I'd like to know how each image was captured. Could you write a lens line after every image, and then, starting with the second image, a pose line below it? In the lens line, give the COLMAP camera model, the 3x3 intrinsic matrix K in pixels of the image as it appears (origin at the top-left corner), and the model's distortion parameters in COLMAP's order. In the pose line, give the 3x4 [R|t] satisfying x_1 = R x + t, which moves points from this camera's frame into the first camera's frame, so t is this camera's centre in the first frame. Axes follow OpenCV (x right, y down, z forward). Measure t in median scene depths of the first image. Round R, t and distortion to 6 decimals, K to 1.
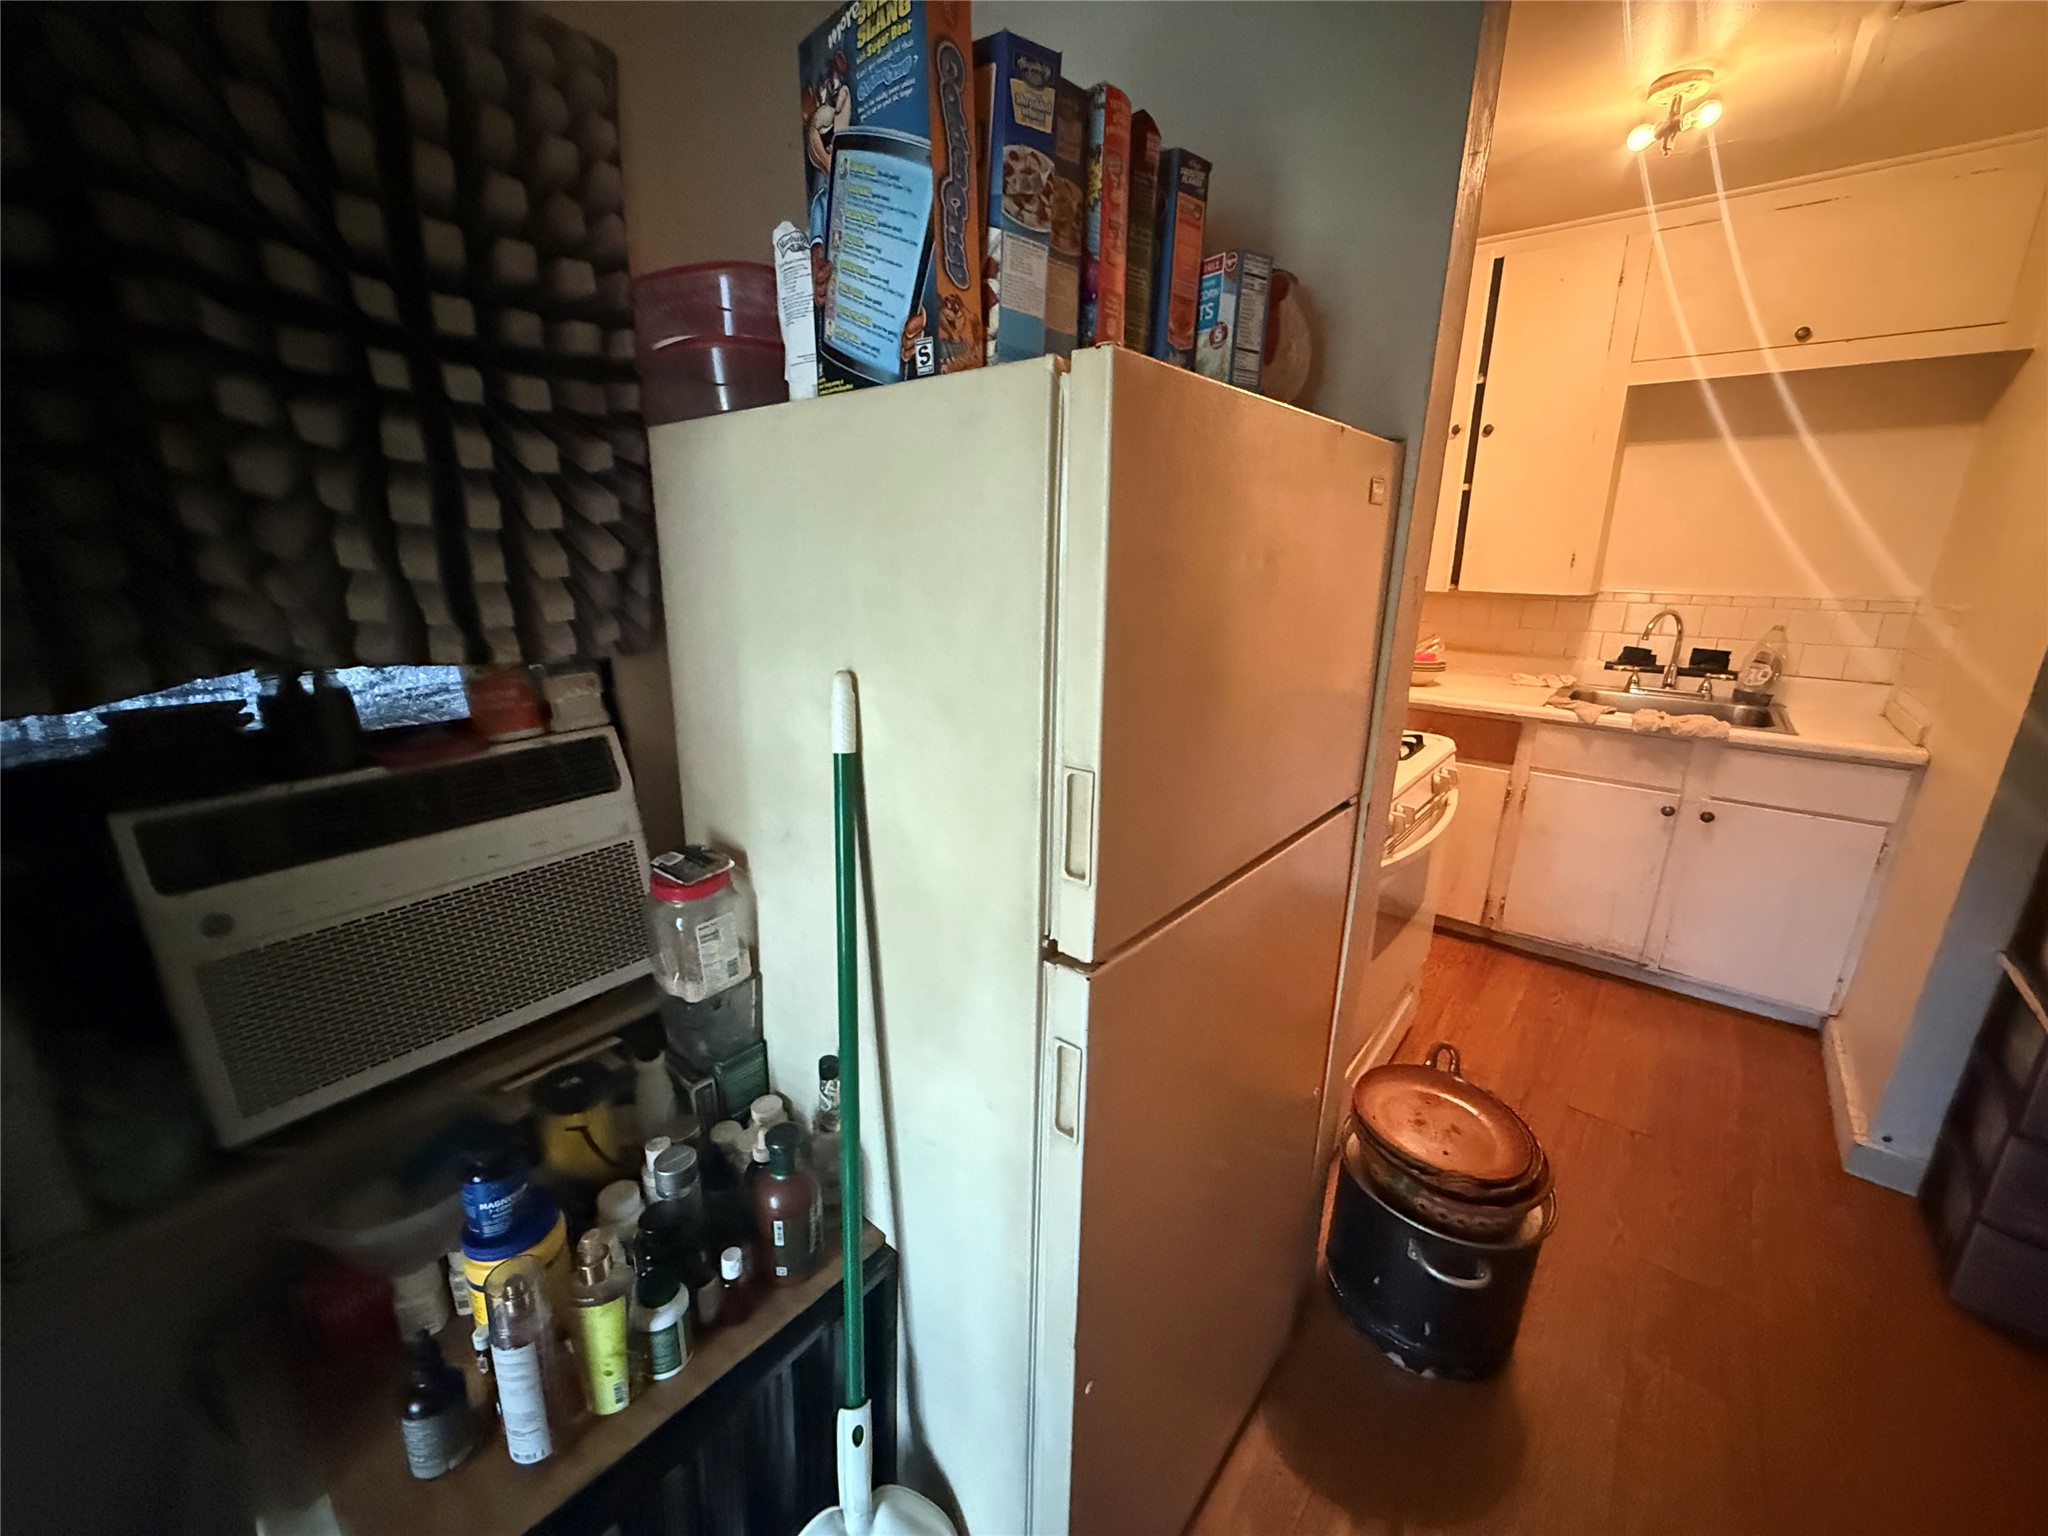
lens RADIAL K [[810.0, 0, 1024.0], [0, 810.0, 768.0], [0, 0, 1]] dist [-0.000822, 0.000080]
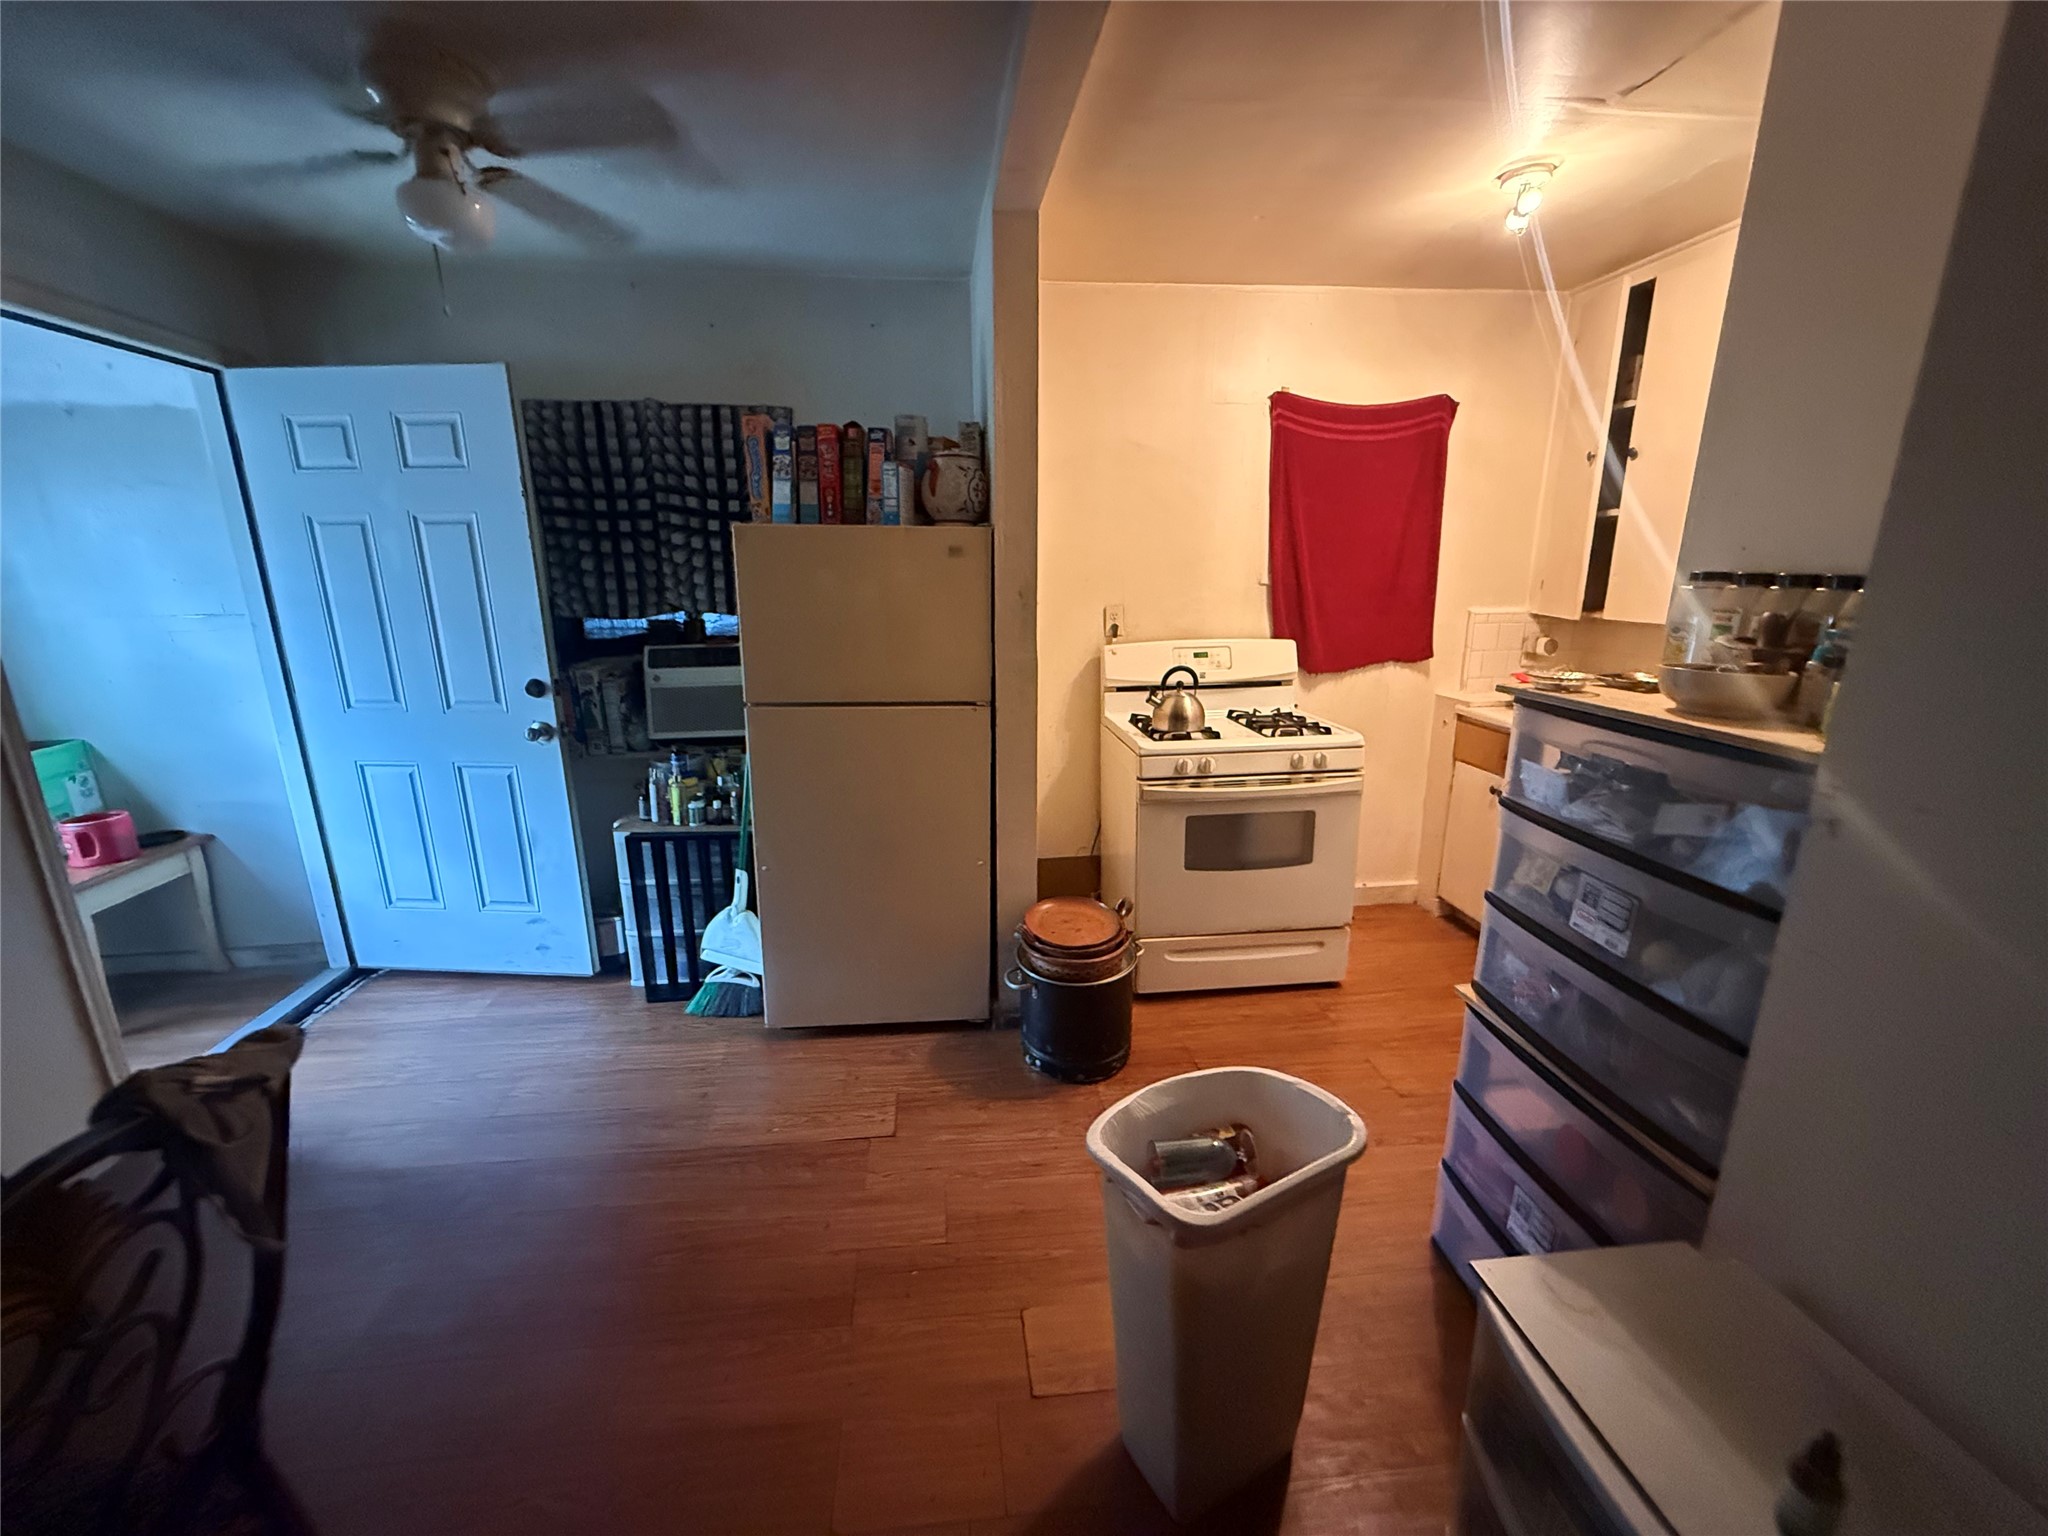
lens RADIAL K [[815.3, 0, 1018.8], [0, 815.3, 767.6], [0, 0, 1]] dist [-0.002858, 0.000628]
pose [[0.713824, 0.158906, -0.682059, 0.815603], [-0.180090, 0.982816, 0.040500, 0.043018], [0.676774, 0.093922, 0.730175, -0.165164]]
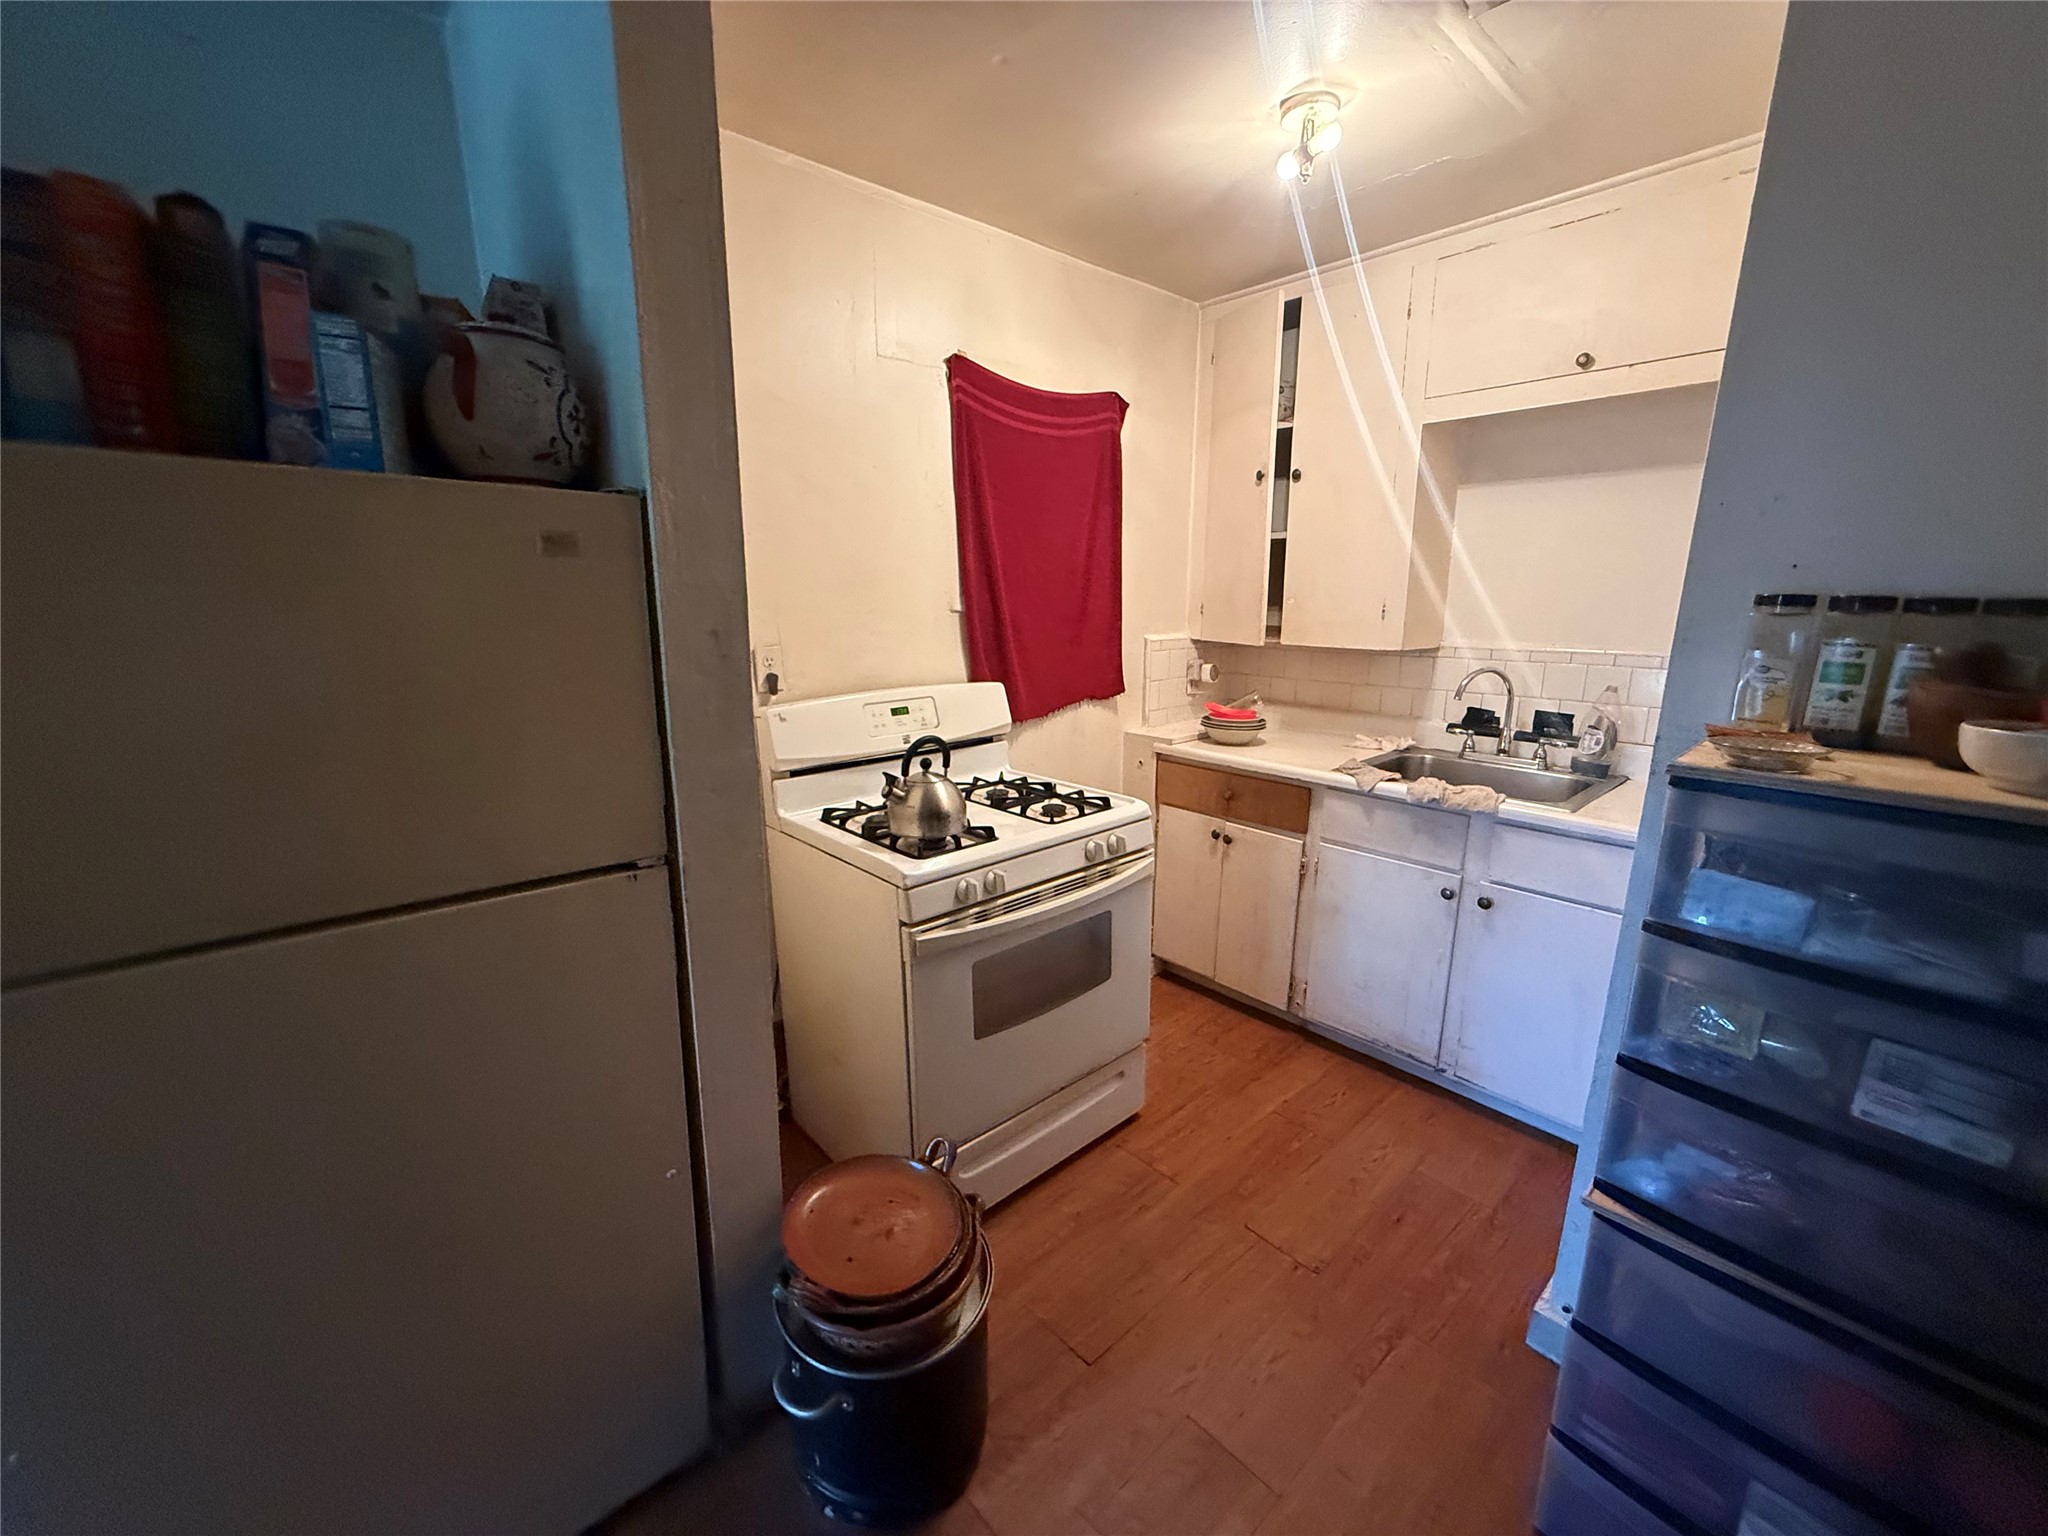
lens RADIAL K [[815.3, 0, 1018.8], [0, 815.3, 767.6], [0, 0, 1]] dist [-0.002858, 0.000628]
pose [[0.989149, 0.029420, -0.143938, 0.427925], [-0.037896, 0.997683, -0.056498, -0.014757], [0.141942, 0.061339, 0.987973, 0.049412]]
